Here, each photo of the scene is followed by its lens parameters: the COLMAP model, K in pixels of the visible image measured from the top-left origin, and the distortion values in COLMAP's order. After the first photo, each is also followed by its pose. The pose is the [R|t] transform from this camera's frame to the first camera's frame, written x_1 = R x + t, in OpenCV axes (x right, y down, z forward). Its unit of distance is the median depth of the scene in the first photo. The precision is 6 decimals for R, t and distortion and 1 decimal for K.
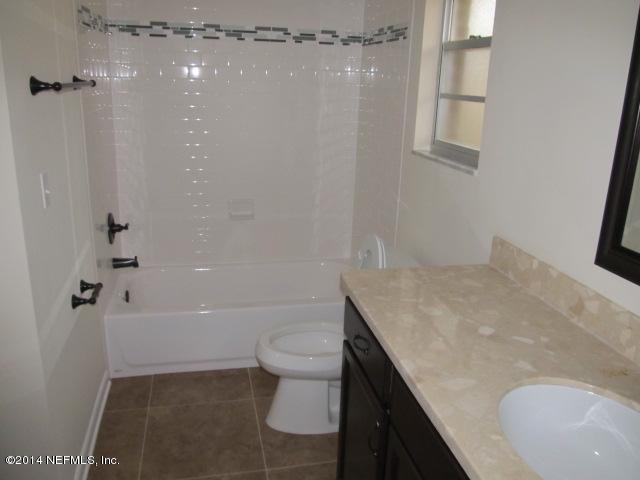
lens RADIAL K [[526.6, 0, 319.7], [0, 526.6, 239.6], [0, 0, 1]] dist [-0.069657, 0.021818]
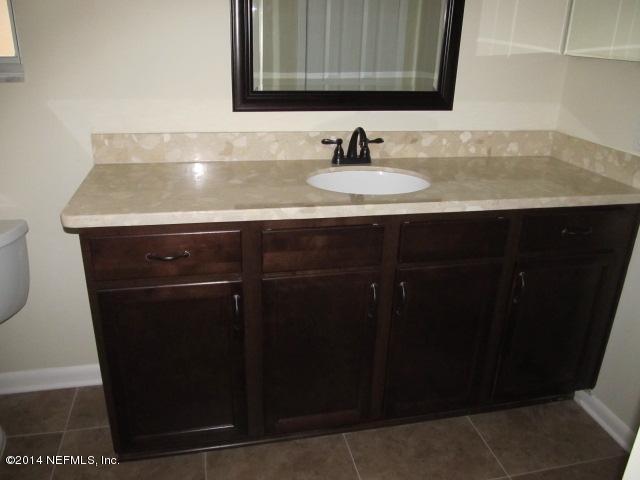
lens RADIAL K [[526.6, 0, 320.0], [0, 526.6, 239.8], [0, 0, 1]] dist [-0.069657, 0.021818]
pose [[-0.013520, -0.410918, 0.911572, -0.842944], [0.263209, 0.878041, 0.399706, -0.144557], [-0.964644, 0.245338, 0.096286, 0.700557]]
